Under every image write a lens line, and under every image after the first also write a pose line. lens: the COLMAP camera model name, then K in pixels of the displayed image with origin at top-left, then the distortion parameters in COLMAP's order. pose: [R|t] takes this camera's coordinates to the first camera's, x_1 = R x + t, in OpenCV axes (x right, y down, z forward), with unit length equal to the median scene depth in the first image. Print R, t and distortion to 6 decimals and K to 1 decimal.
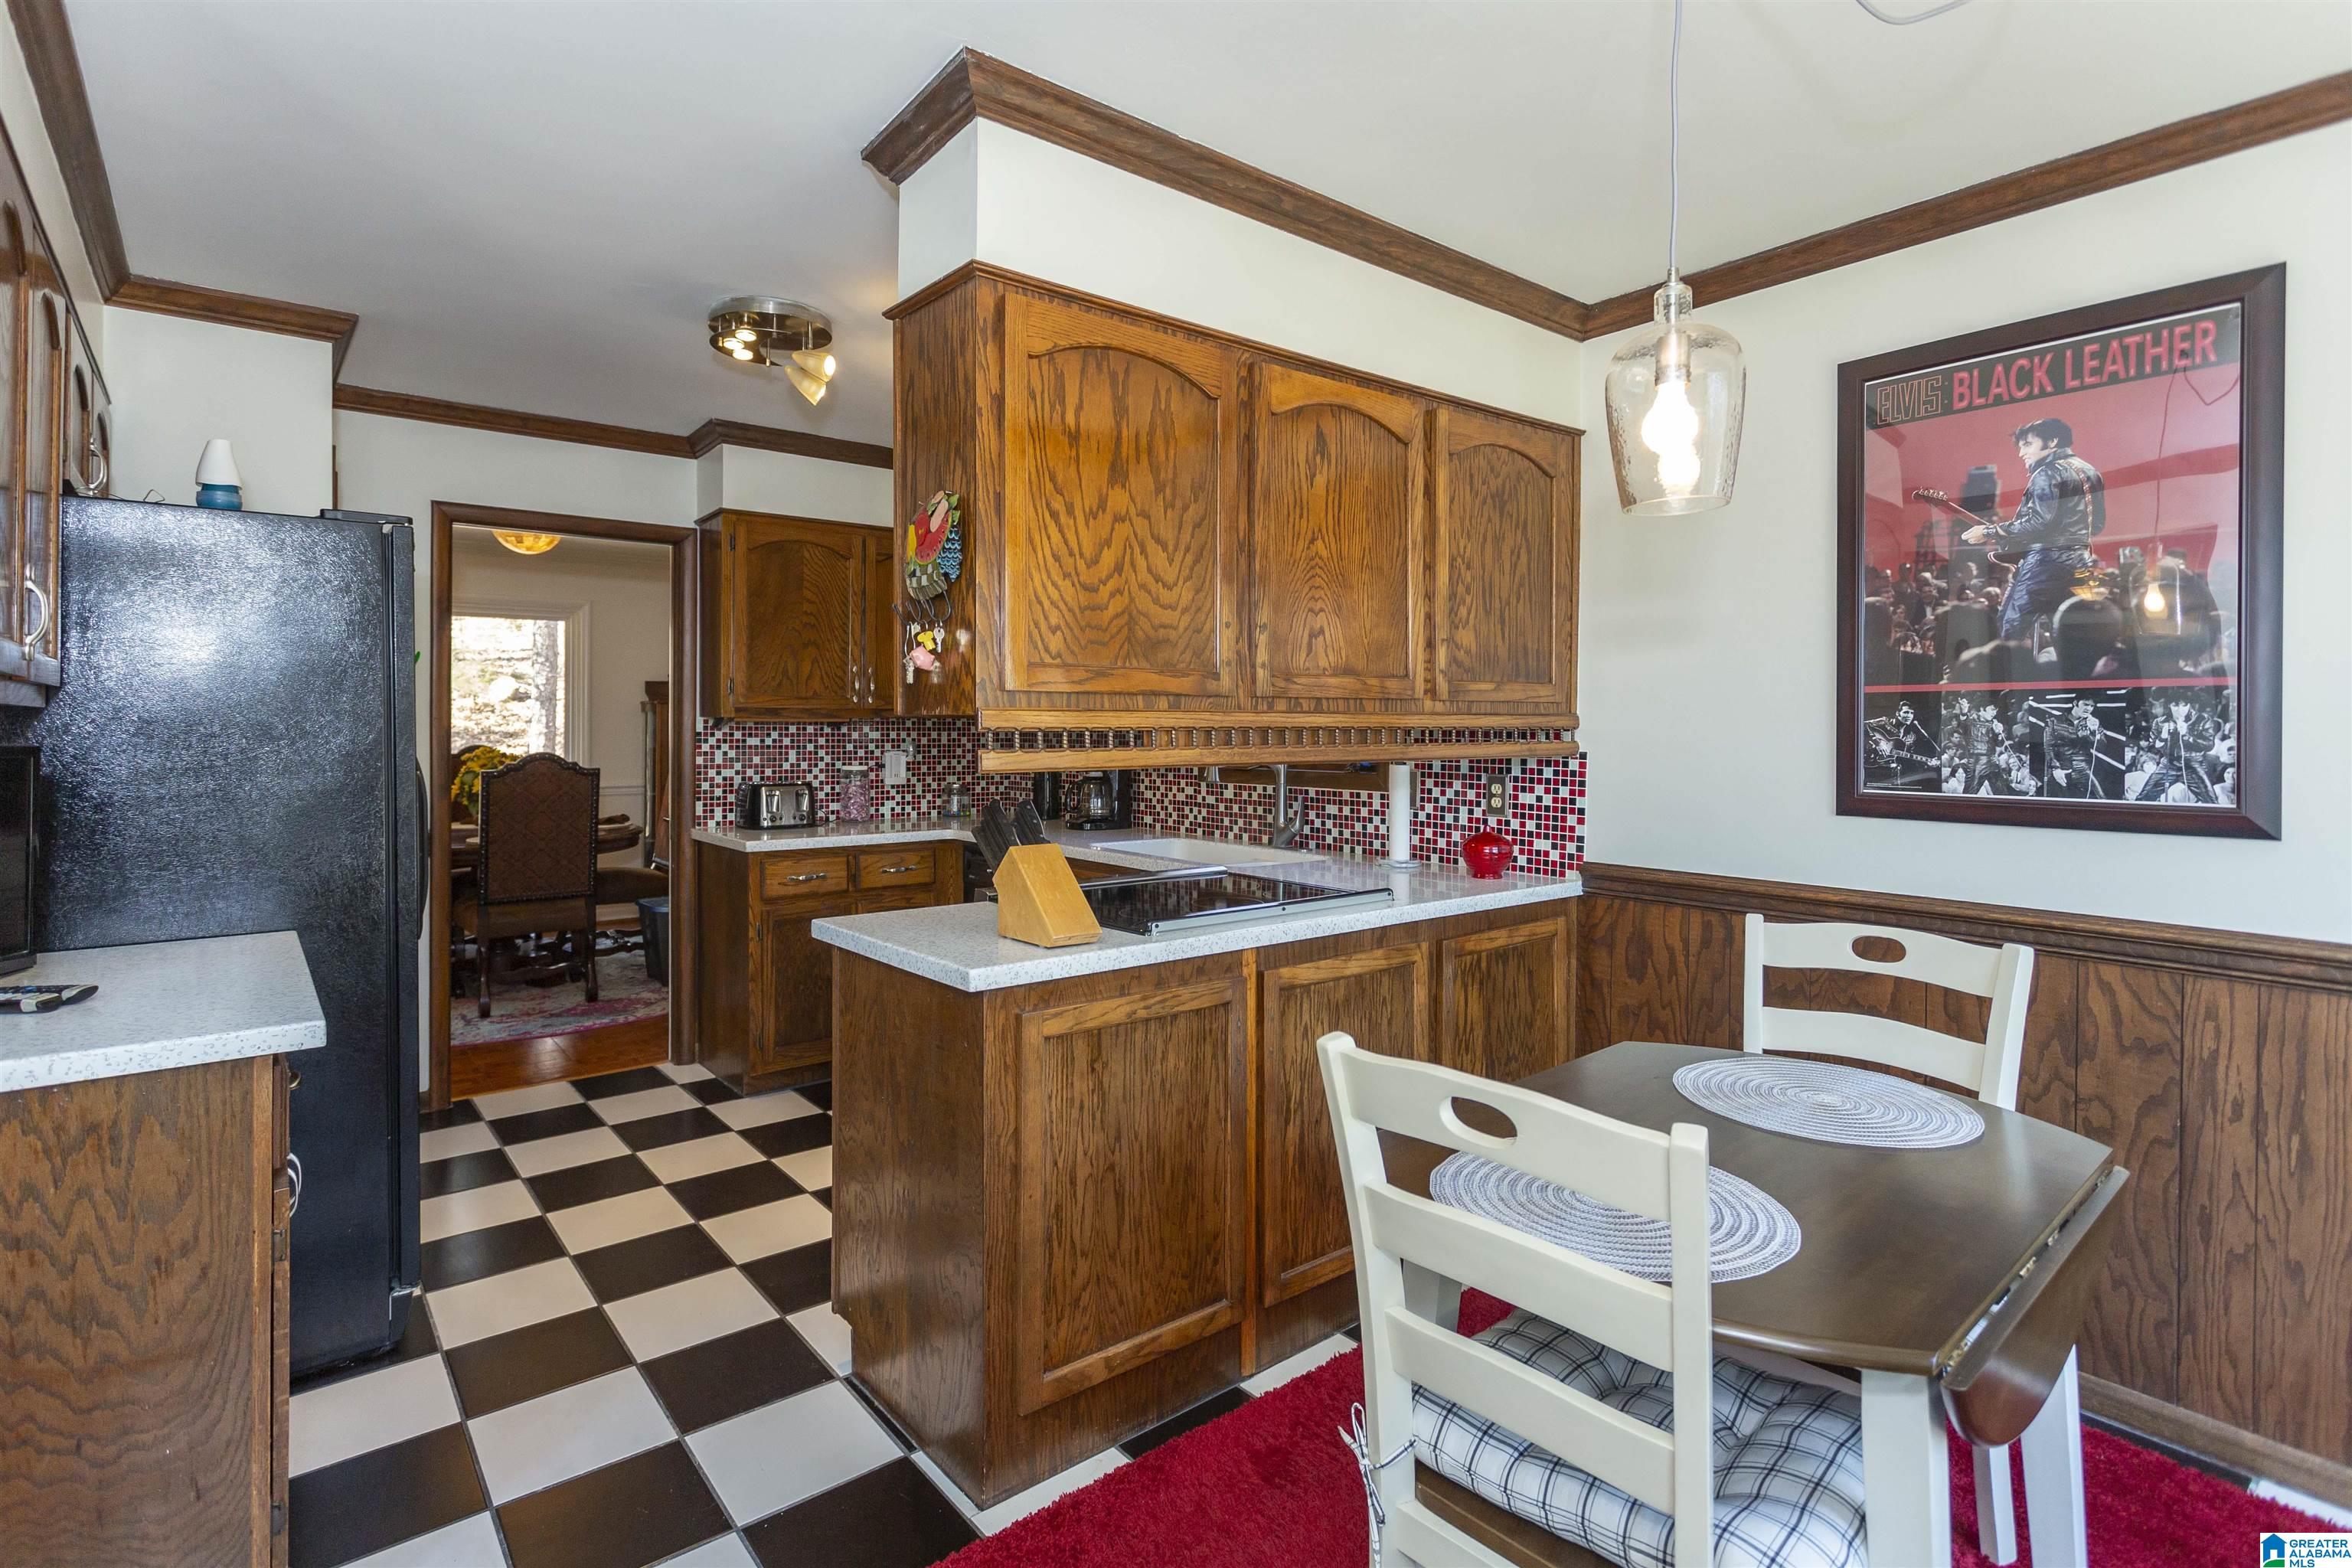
lens RADIAL K [[1133.2, 0, 1141.1], [0, 1133.2, 731.4], [0, 0, 1]] dist [0.007773, 0.000273]
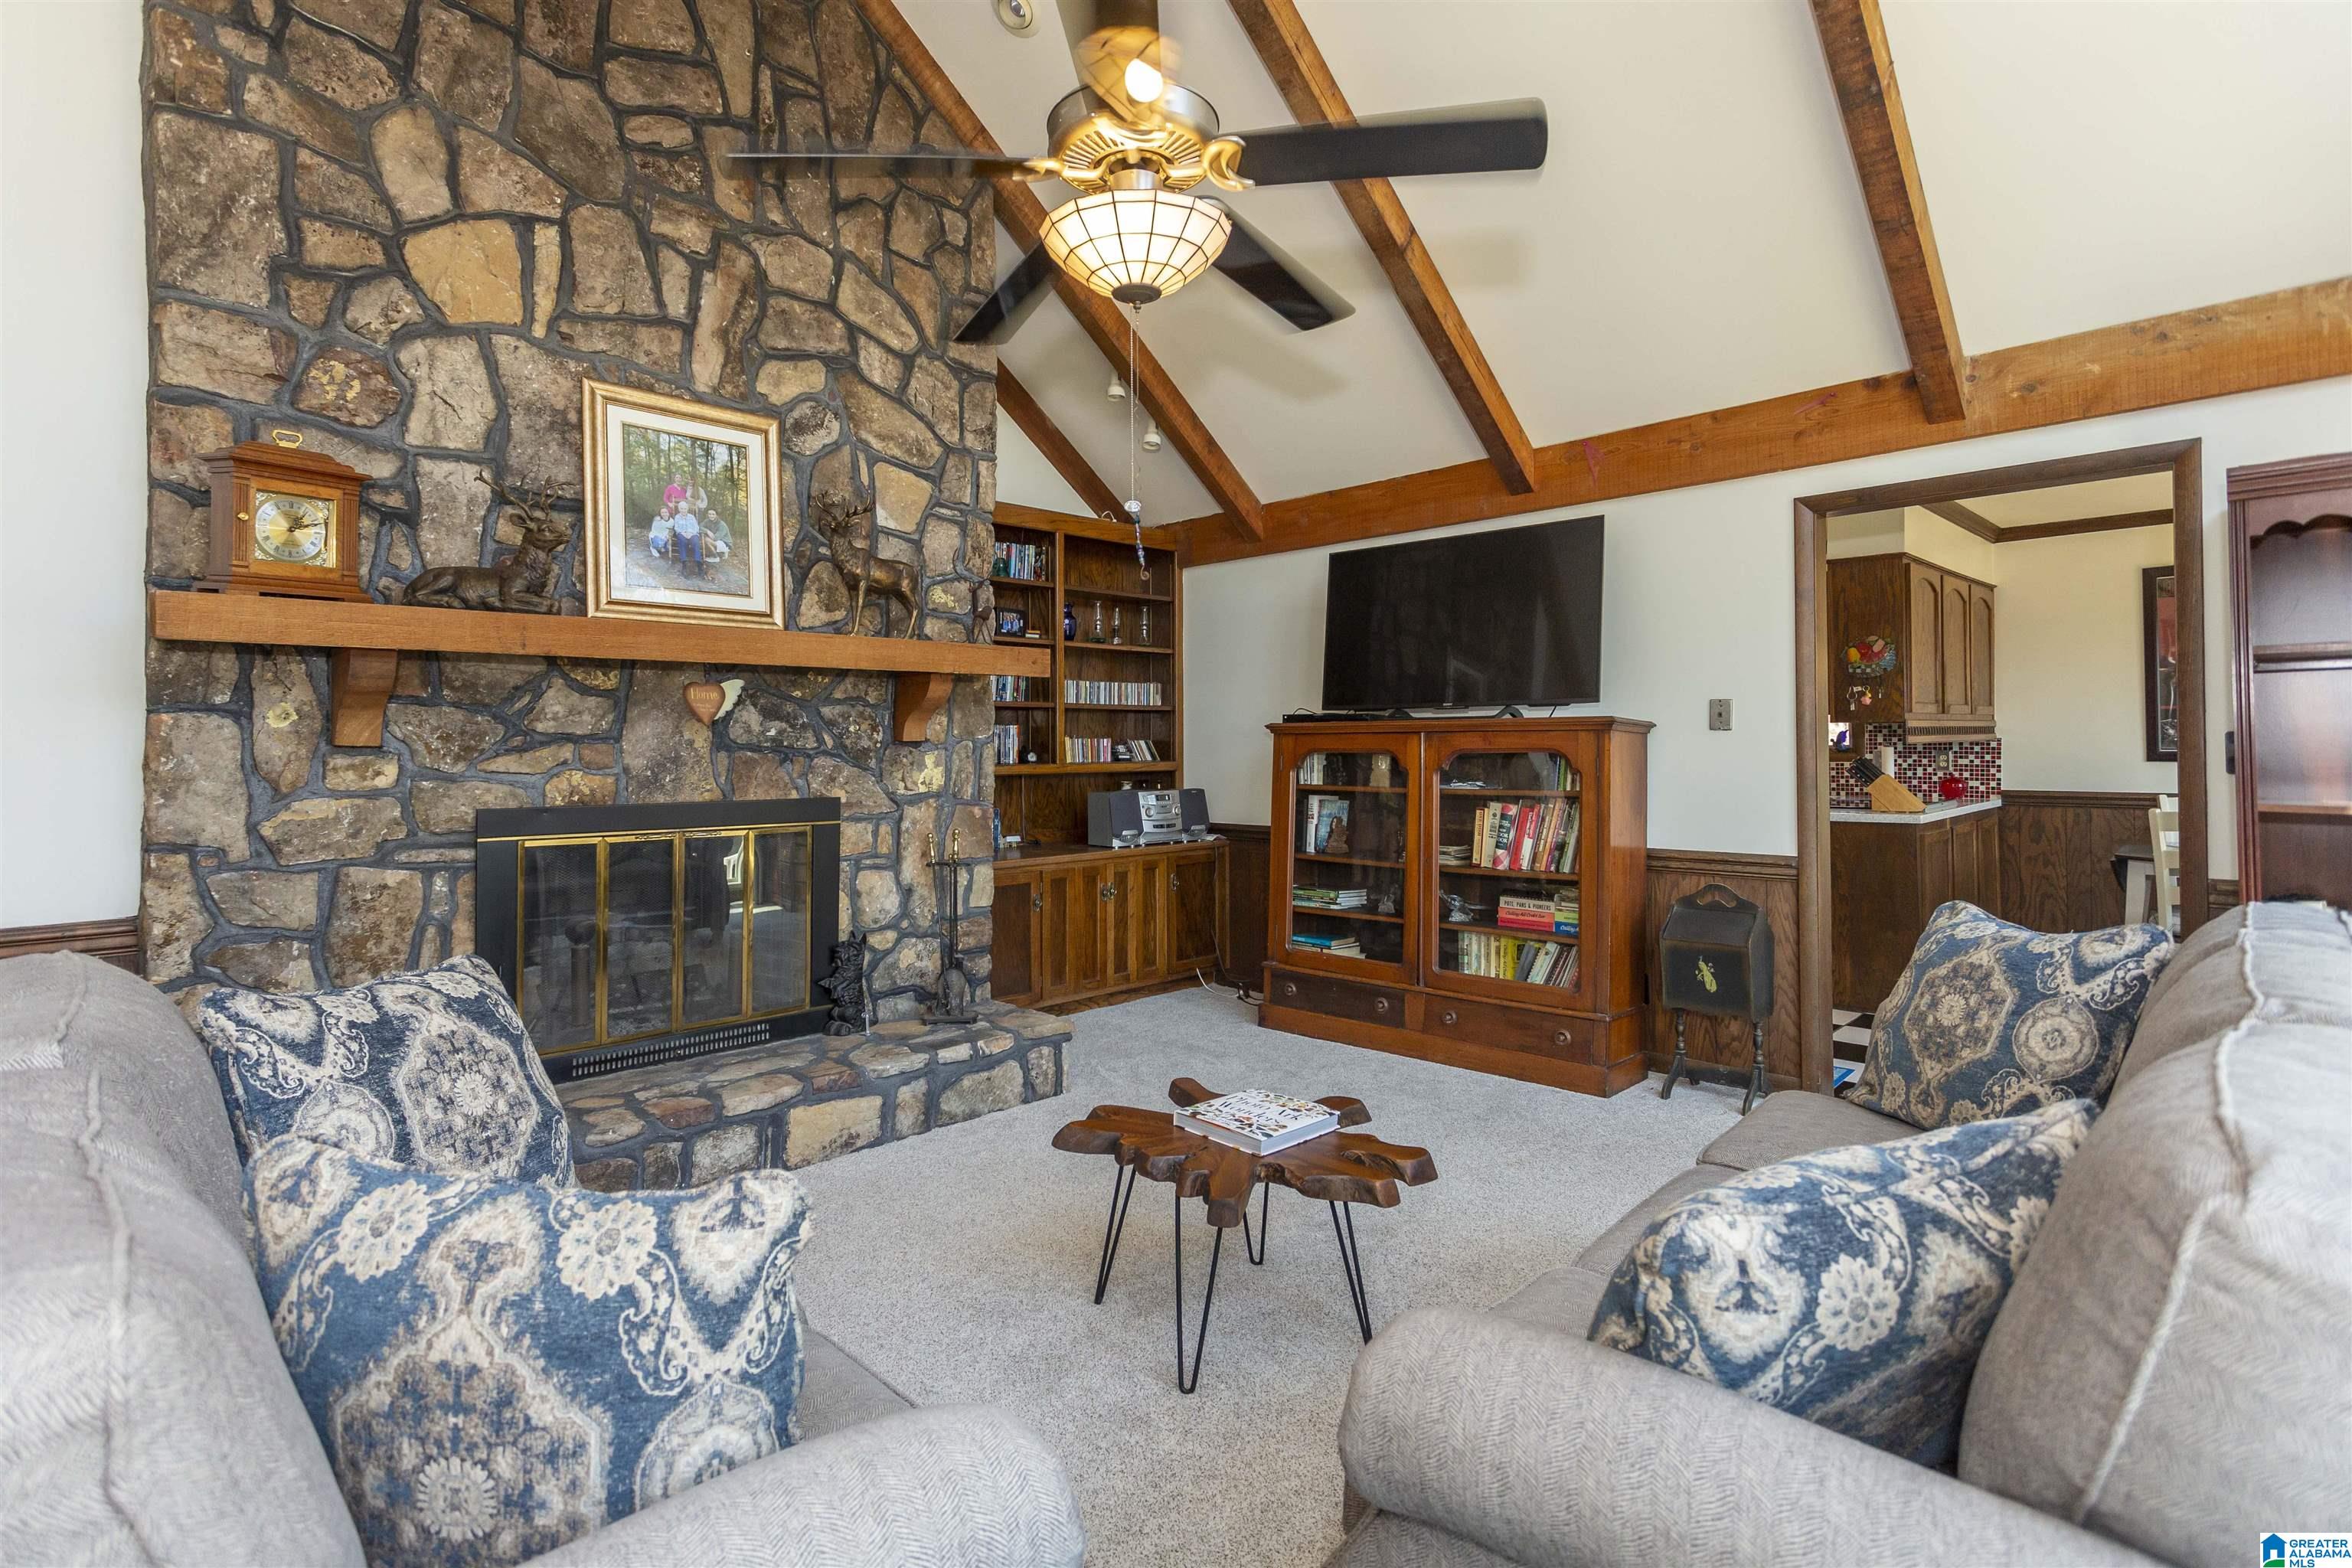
lens RADIAL K [[1133.2, 0, 1187.4], [0, 1133.2, 732.4], [0, 0, 1]] dist [0.007773, 0.000273]
pose [[0.993975, -0.013849, 0.108727, -1.017841], [0.015243, 0.999812, -0.011997, 0.007645], [-0.108540, 0.013582, 0.993999, -0.709739]]
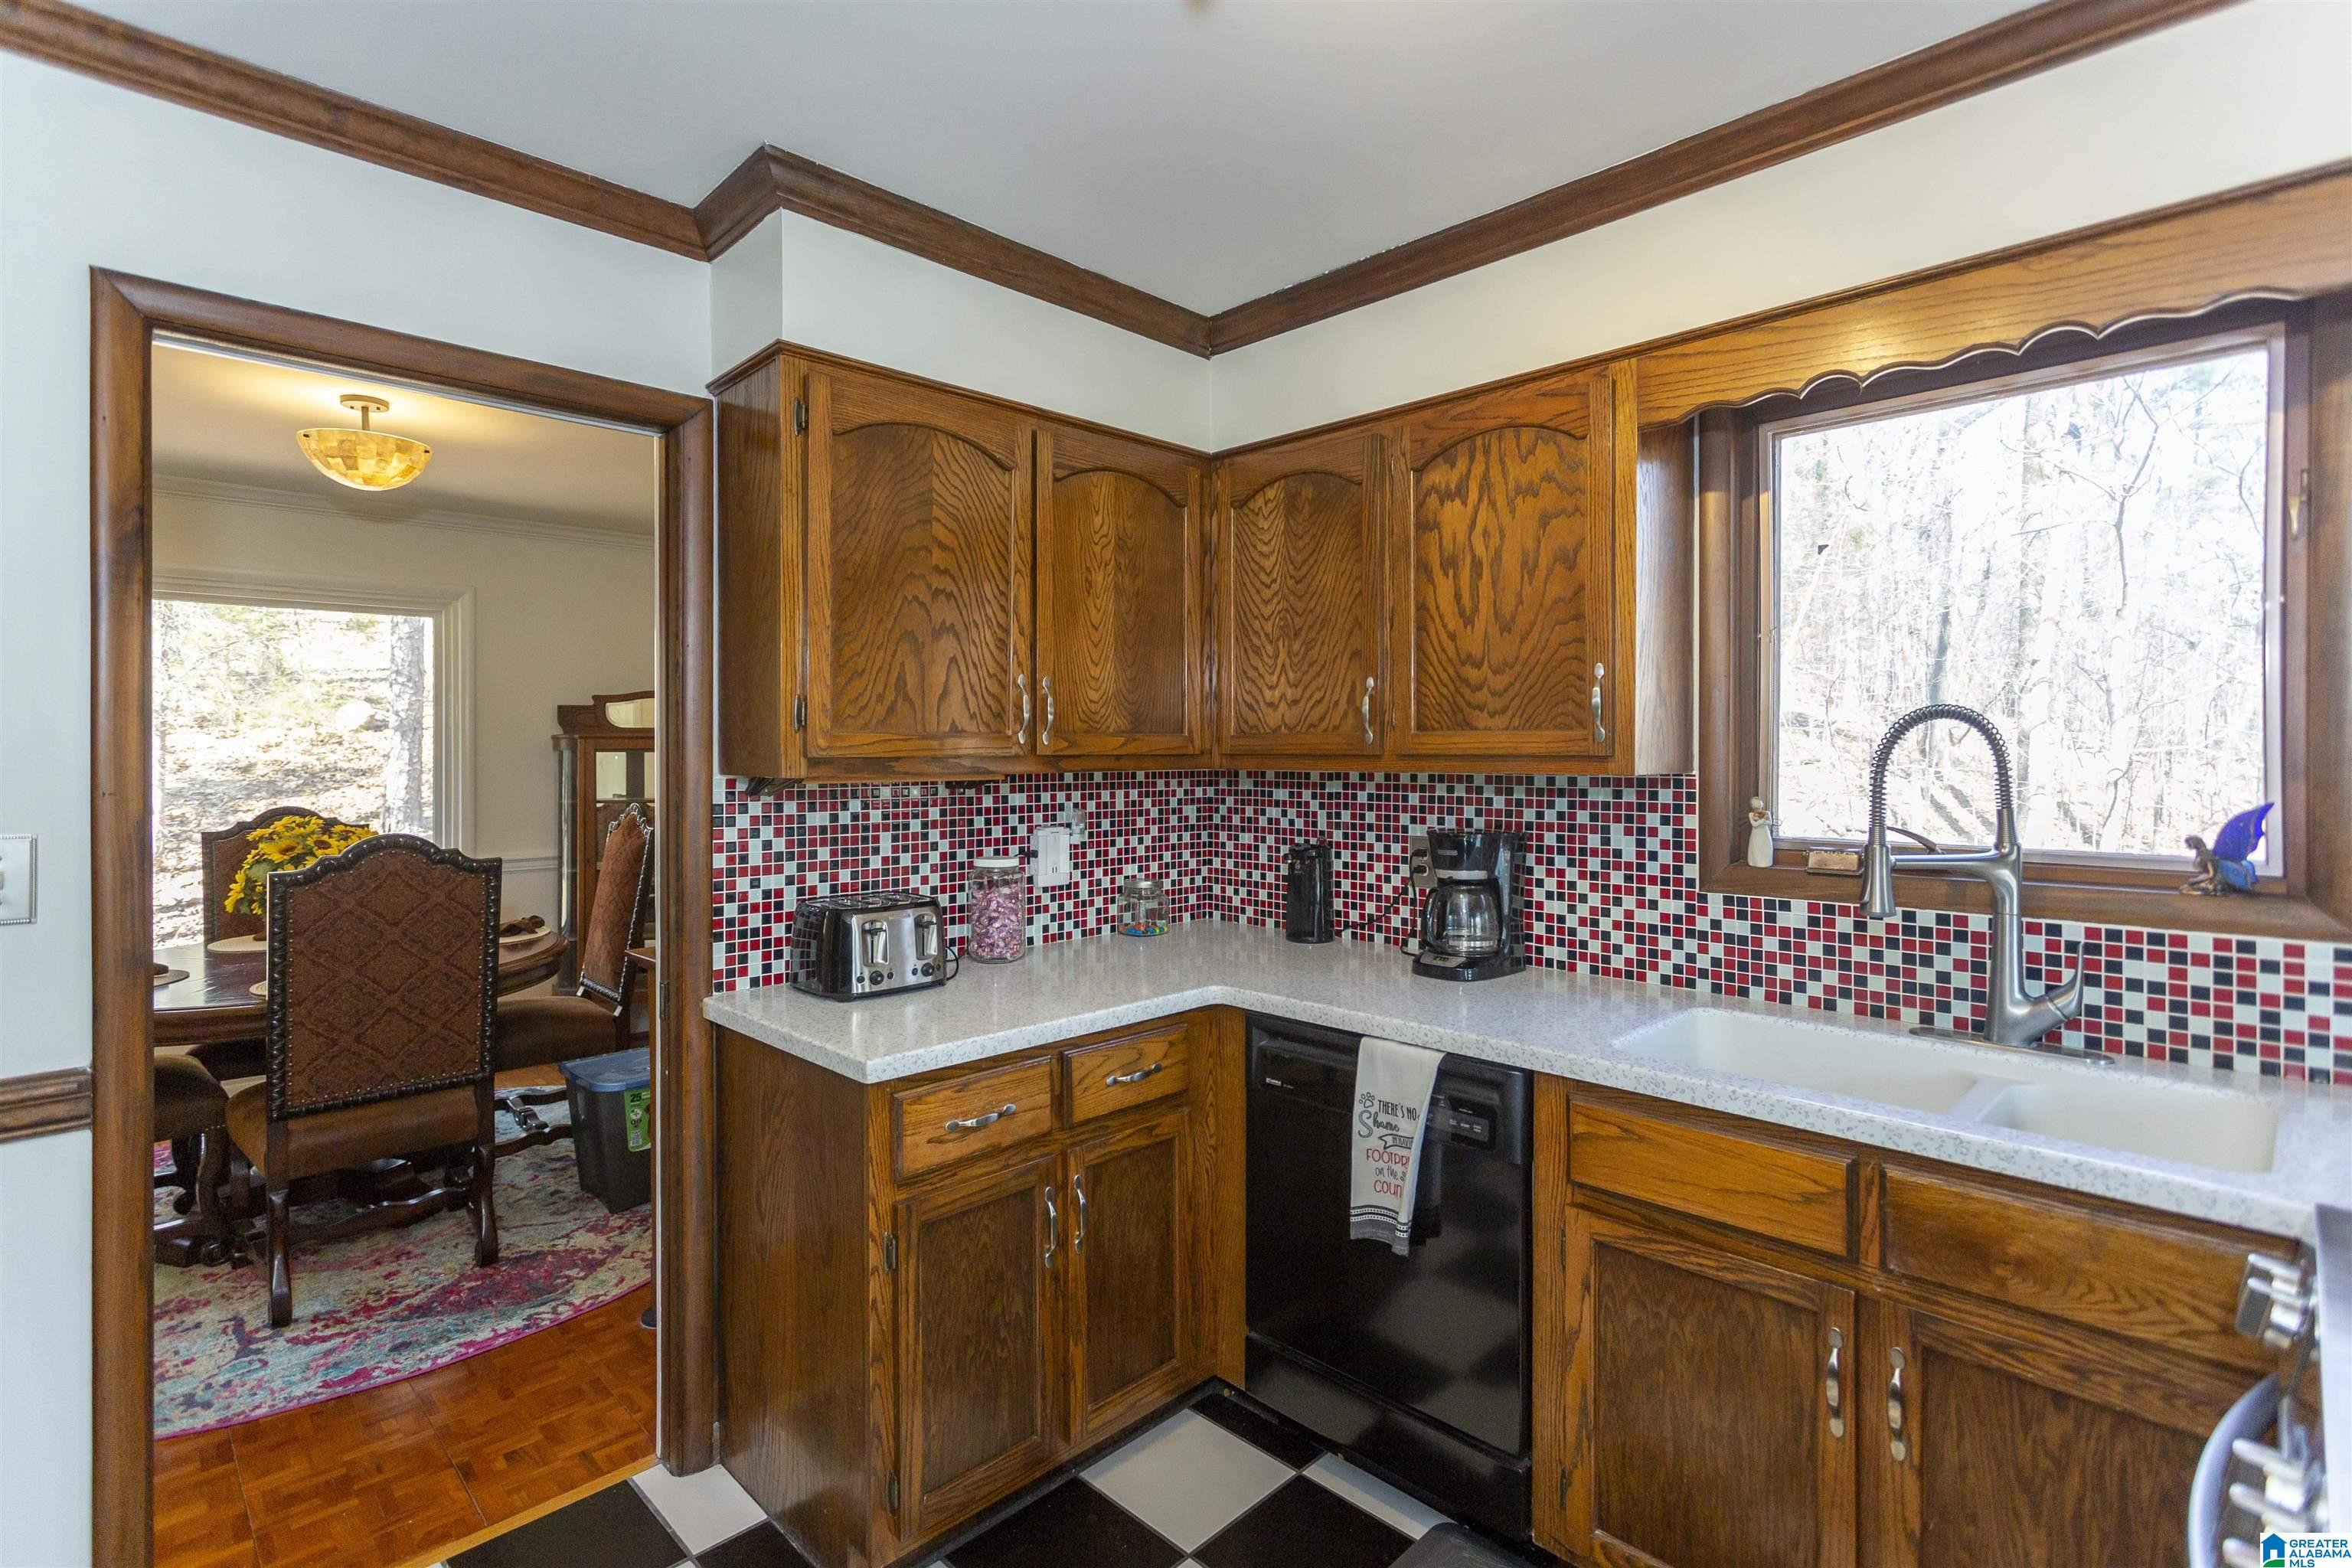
lens RADIAL K [[1133.2, 0, 1162.9], [0, 1133.2, 755.3], [0, 0, 1]] dist [0.007773, 0.000273]
pose [[0.994912, -0.006436, 0.100537, -0.271614], [0.006462, 0.999979, 0.000067, -0.022618], [-0.100536, 0.000583, 0.994933, 0.533592]]
